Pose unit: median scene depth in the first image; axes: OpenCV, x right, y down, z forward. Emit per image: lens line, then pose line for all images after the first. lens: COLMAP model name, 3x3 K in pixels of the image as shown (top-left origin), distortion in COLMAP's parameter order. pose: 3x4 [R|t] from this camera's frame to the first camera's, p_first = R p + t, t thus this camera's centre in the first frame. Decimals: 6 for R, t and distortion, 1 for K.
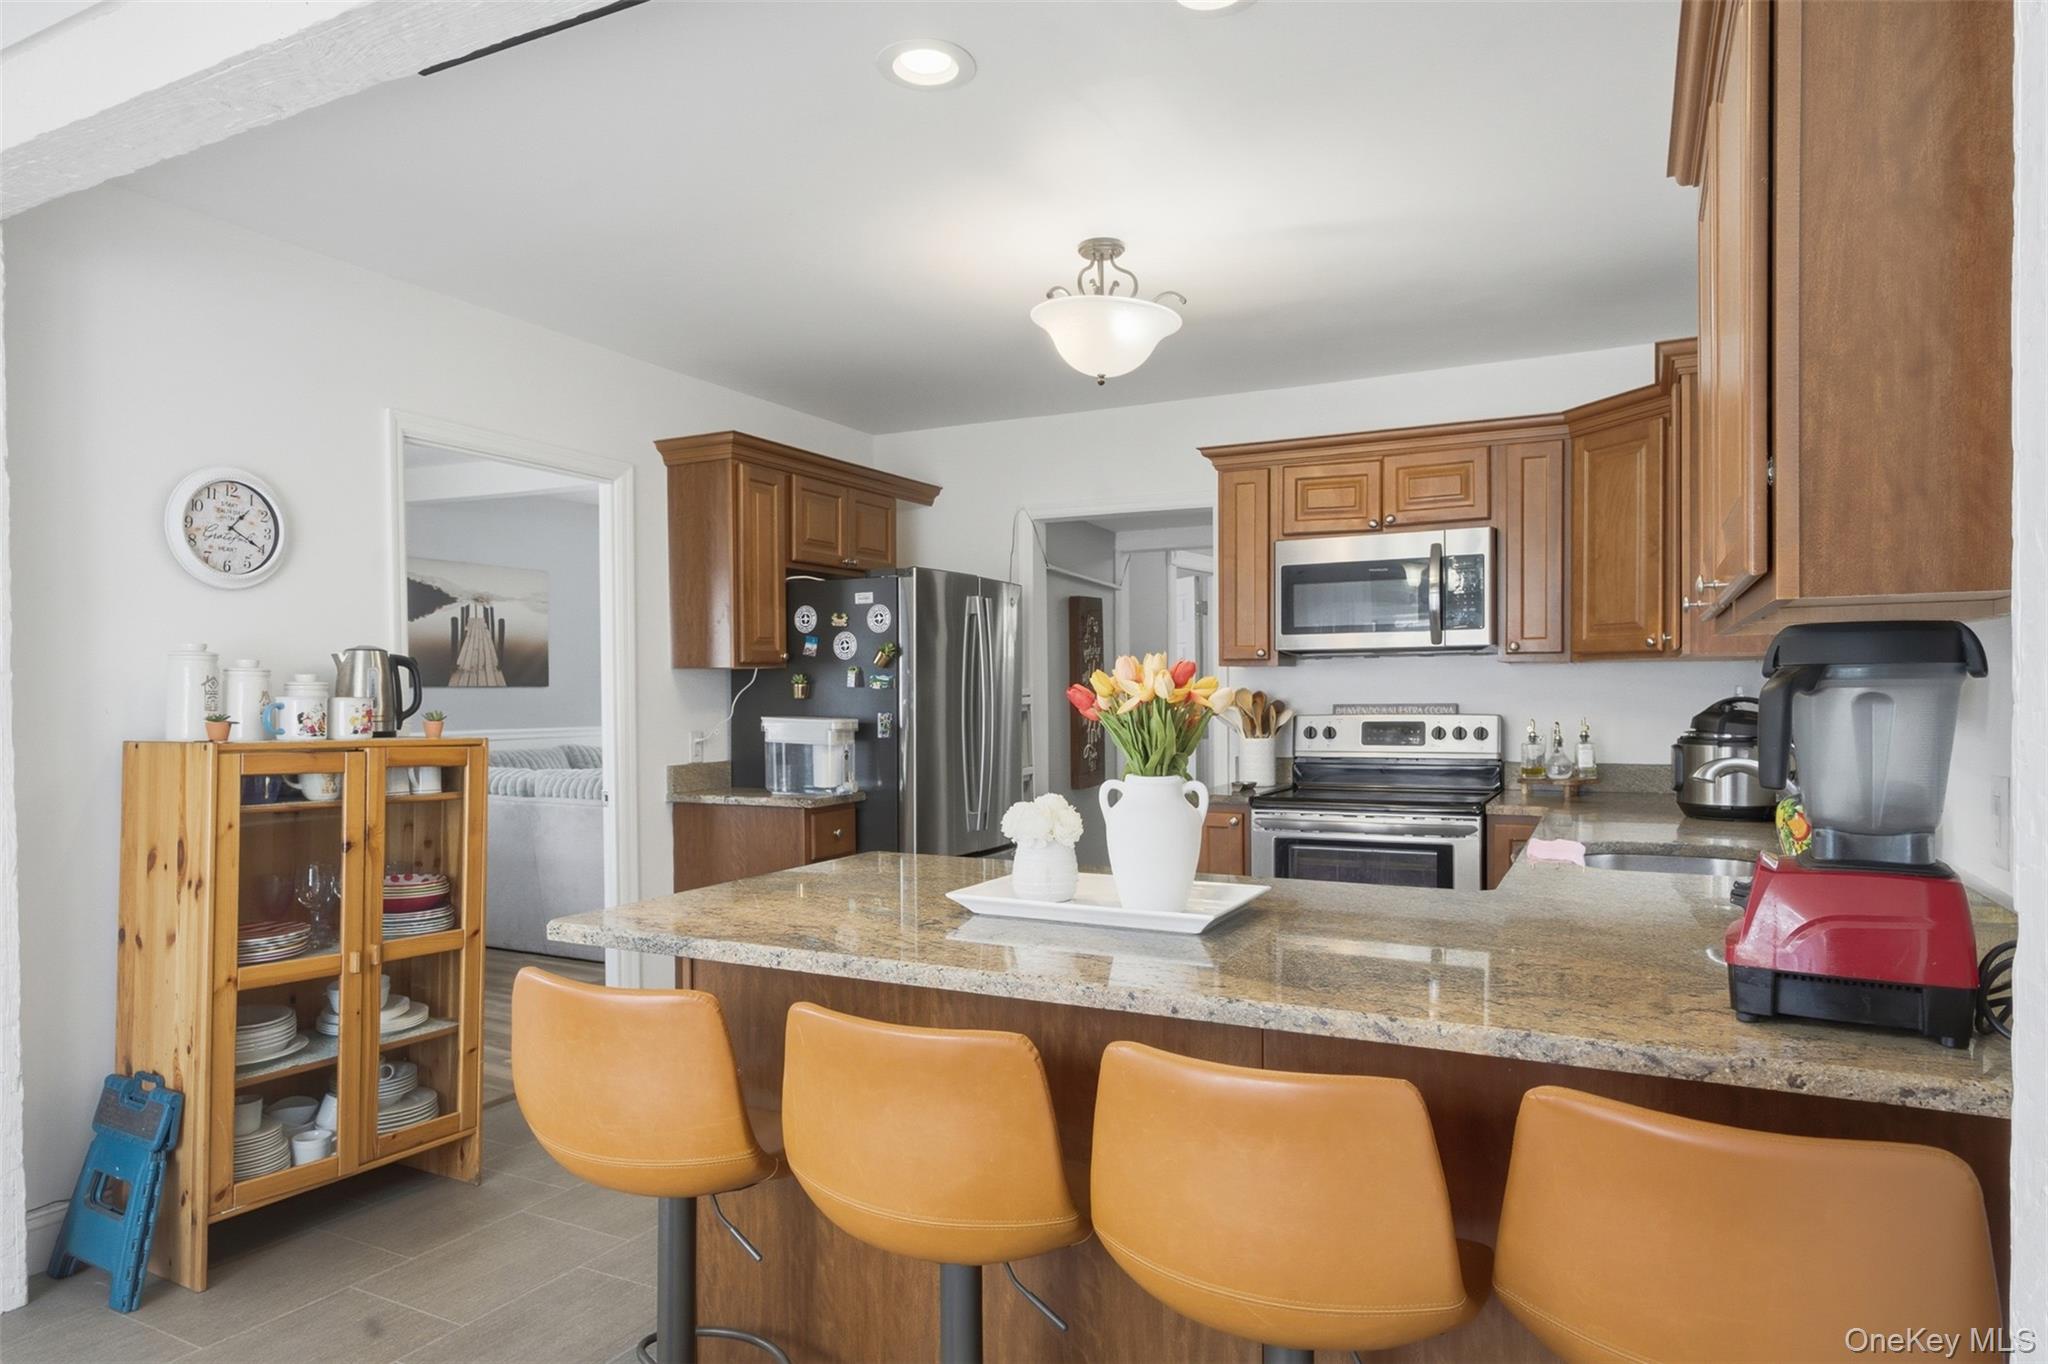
lens RADIAL K [[1195.1, 0, 1005.3], [0, 1195.1, 693.9], [0, 0, 1]] dist [-0.000910, 0.000984]
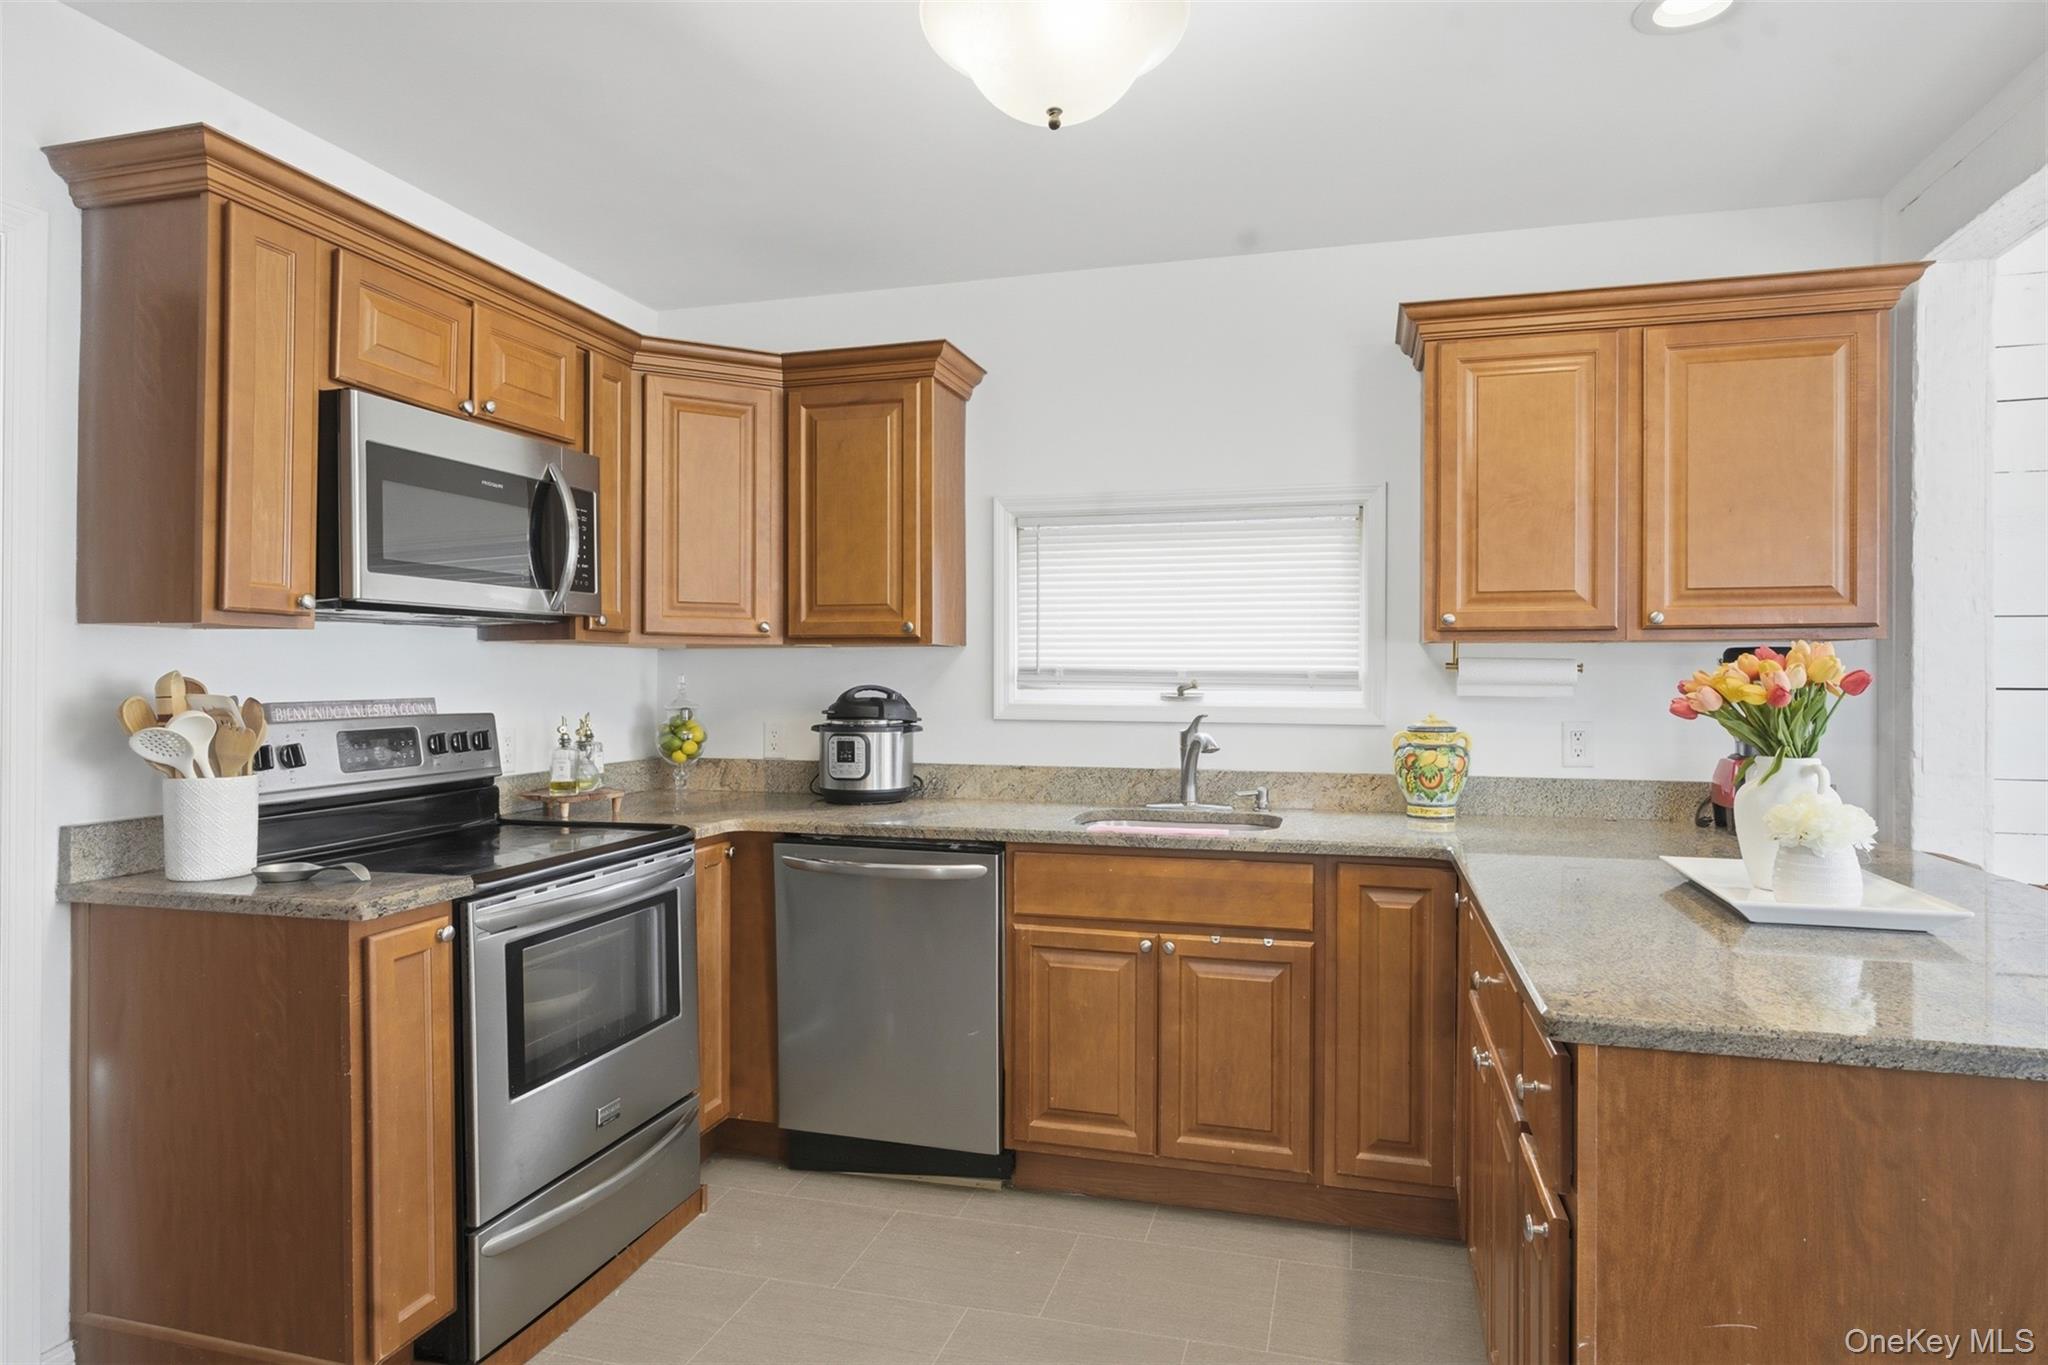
lens RADIAL K [[1195.1, 0, 1014.0], [0, 1195.1, 680.6], [0, 0, 1]] dist [-0.000910, 0.000984]
pose [[-0.189647, 0.004570, 0.981842, -0.327960], [0.003751, 0.999985, -0.003930, 0.002002], [-0.981845, 0.002937, -0.189661, 0.794815]]
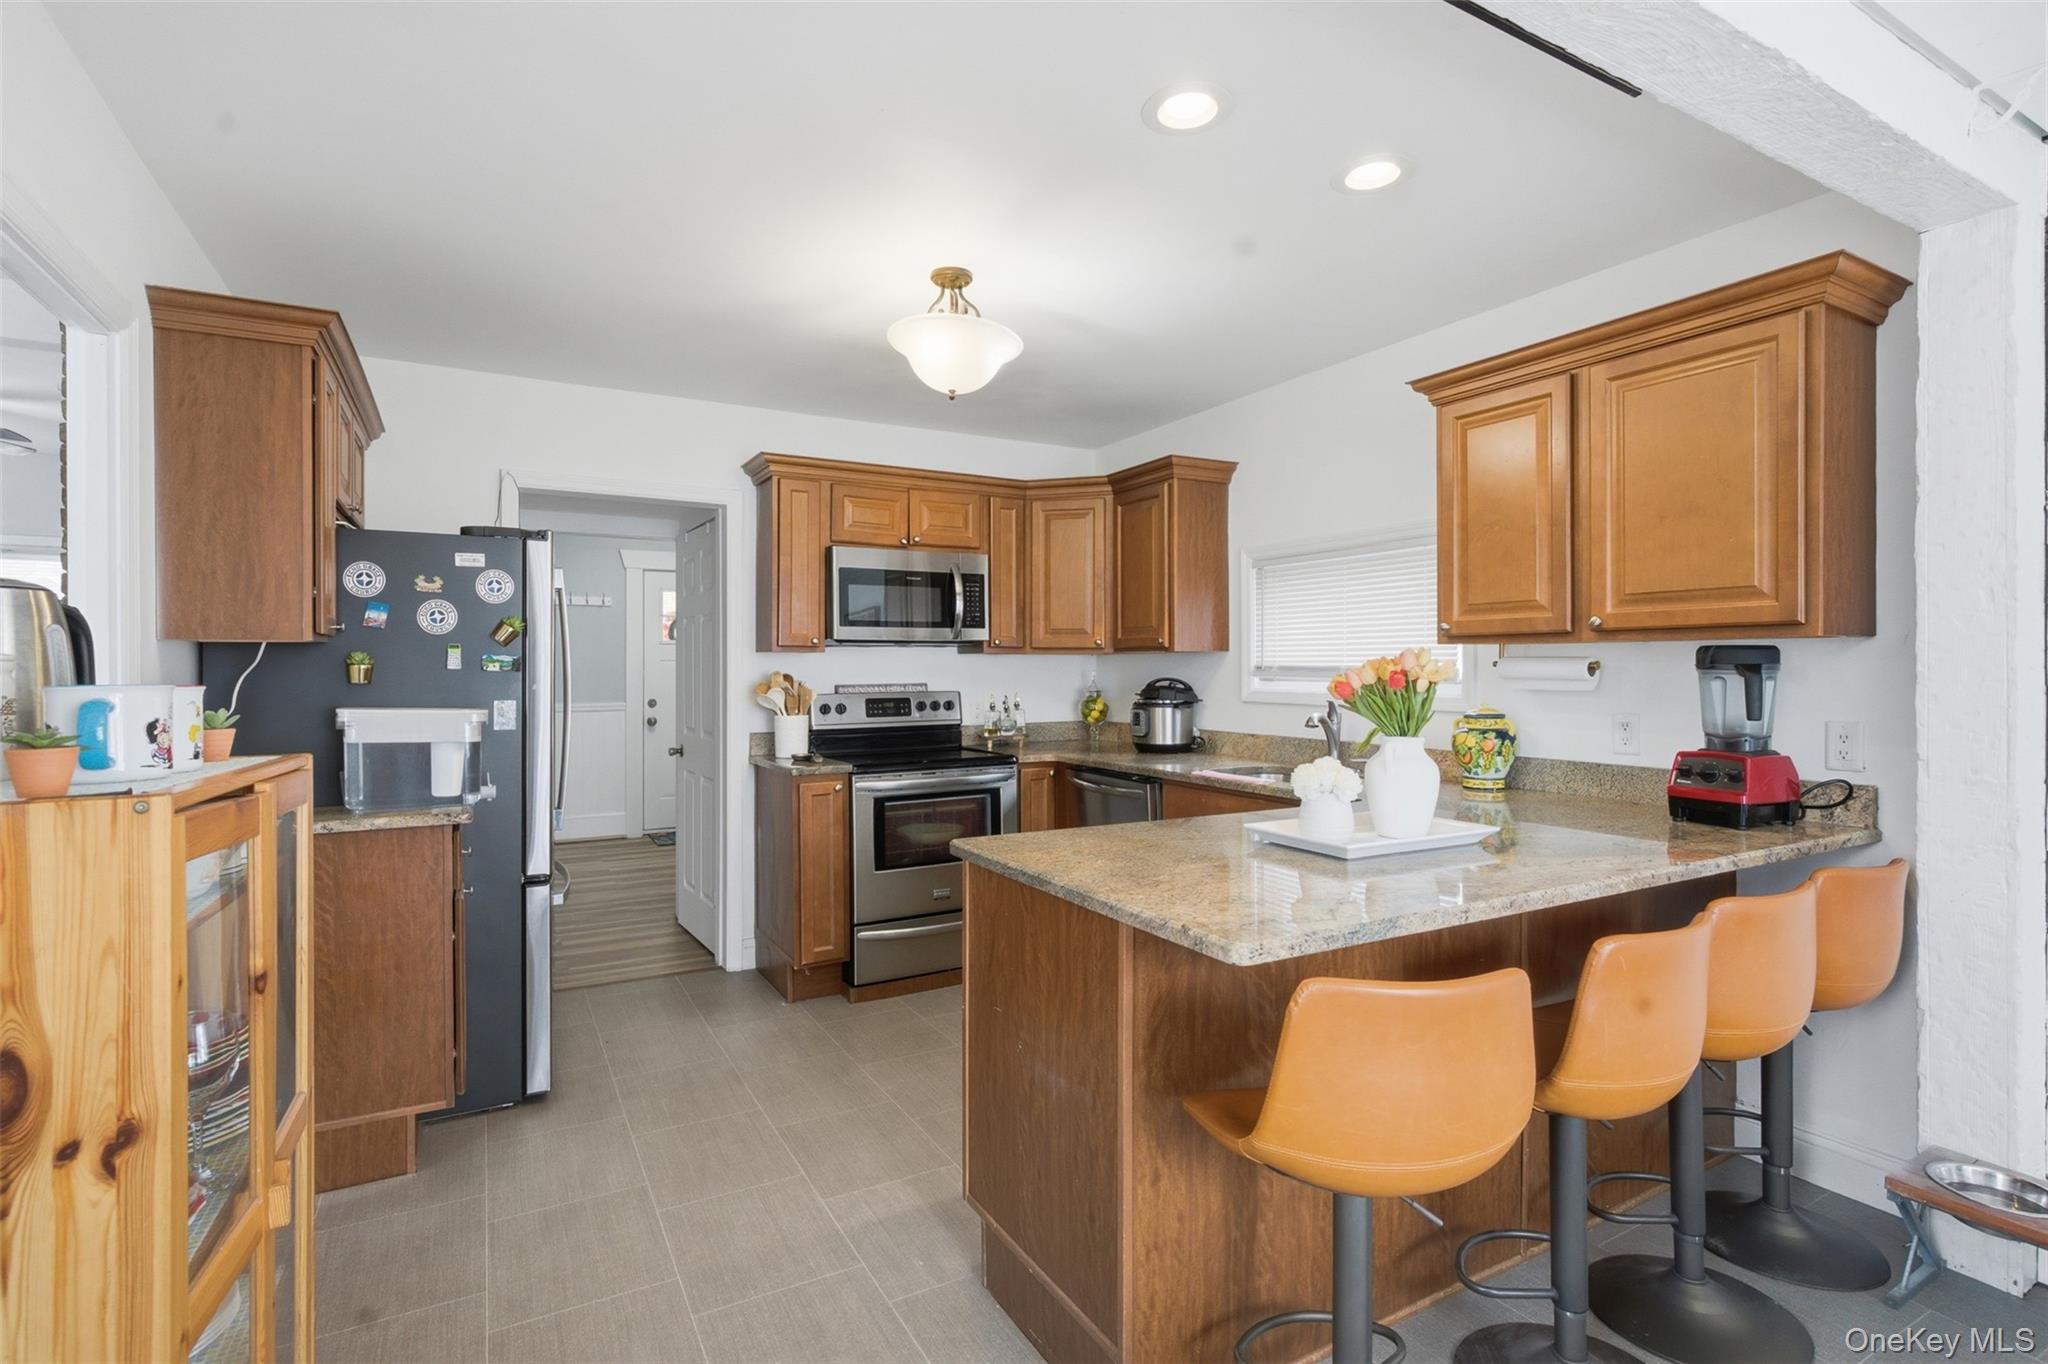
lens RADIAL K [[975.5, 0, 1009.6], [0, 975.5, 668.7], [0, 0, 1]] dist [0.002445, -0.003509]
pose [[0.564640, 0.004363, 0.825326, -0.449648], [0.001664, 0.999978, -0.006424, -0.001051], [-0.825336, 0.005000, 0.564620, 0.312385]]
